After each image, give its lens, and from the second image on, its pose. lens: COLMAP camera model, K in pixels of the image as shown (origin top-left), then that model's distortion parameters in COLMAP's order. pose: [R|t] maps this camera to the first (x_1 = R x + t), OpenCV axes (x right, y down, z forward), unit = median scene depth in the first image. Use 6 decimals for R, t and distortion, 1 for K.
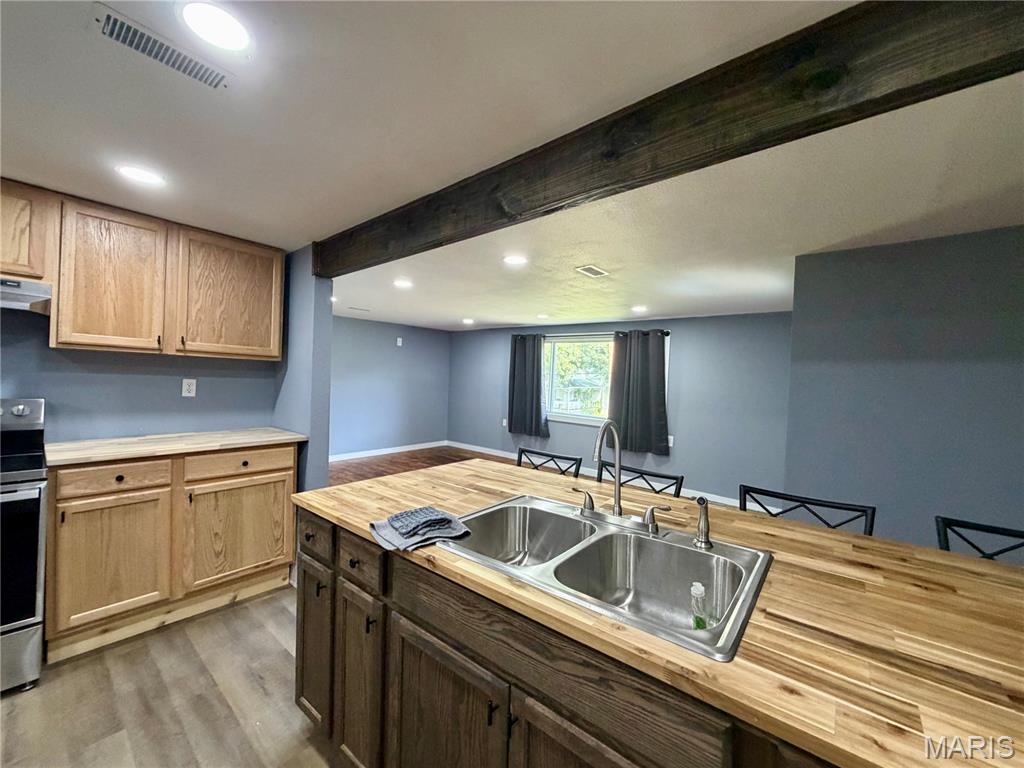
lens RADIAL K [[408.1, 0, 510.0], [0, 408.1, 382.3], [0, 0, 1]] dist [-0.000569, -0.000218]
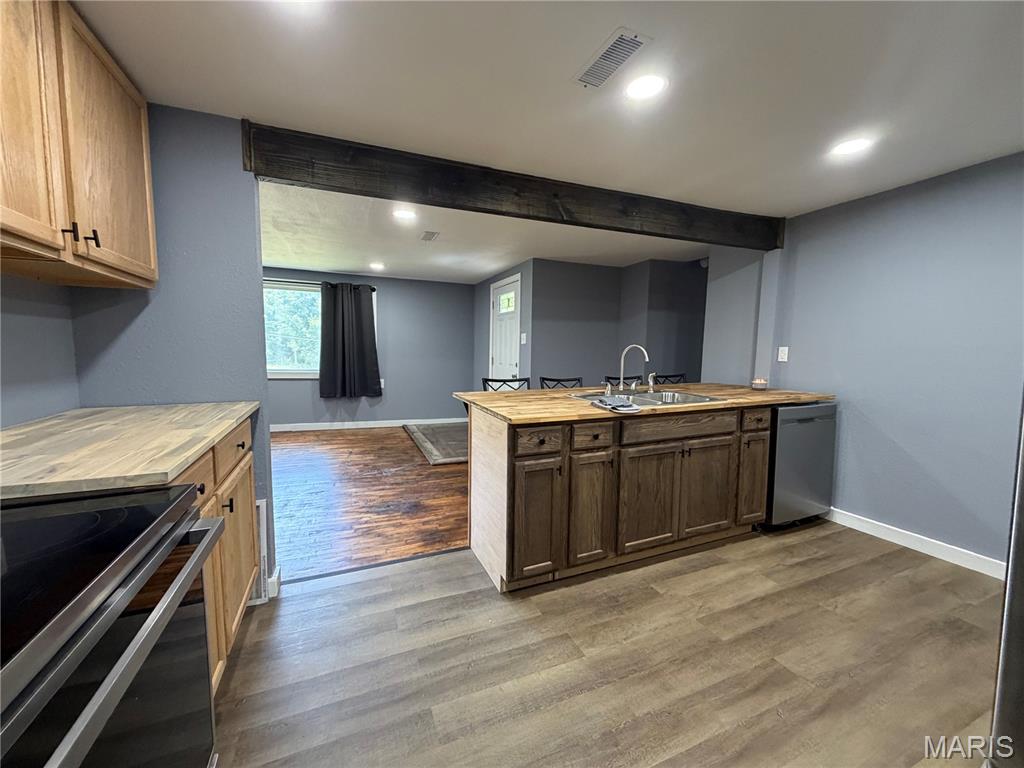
lens RADIAL K [[408.1, 0, 510.0], [0, 408.1, 382.3], [0, 0, 1]] dist [-0.000569, -0.000218]
pose [[0.455769, -0.106391, 0.883717, -1.101199], [0.008042, 0.993283, 0.115435, 0.020925], [-0.890062, -0.045505, 0.453563, 0.324498]]
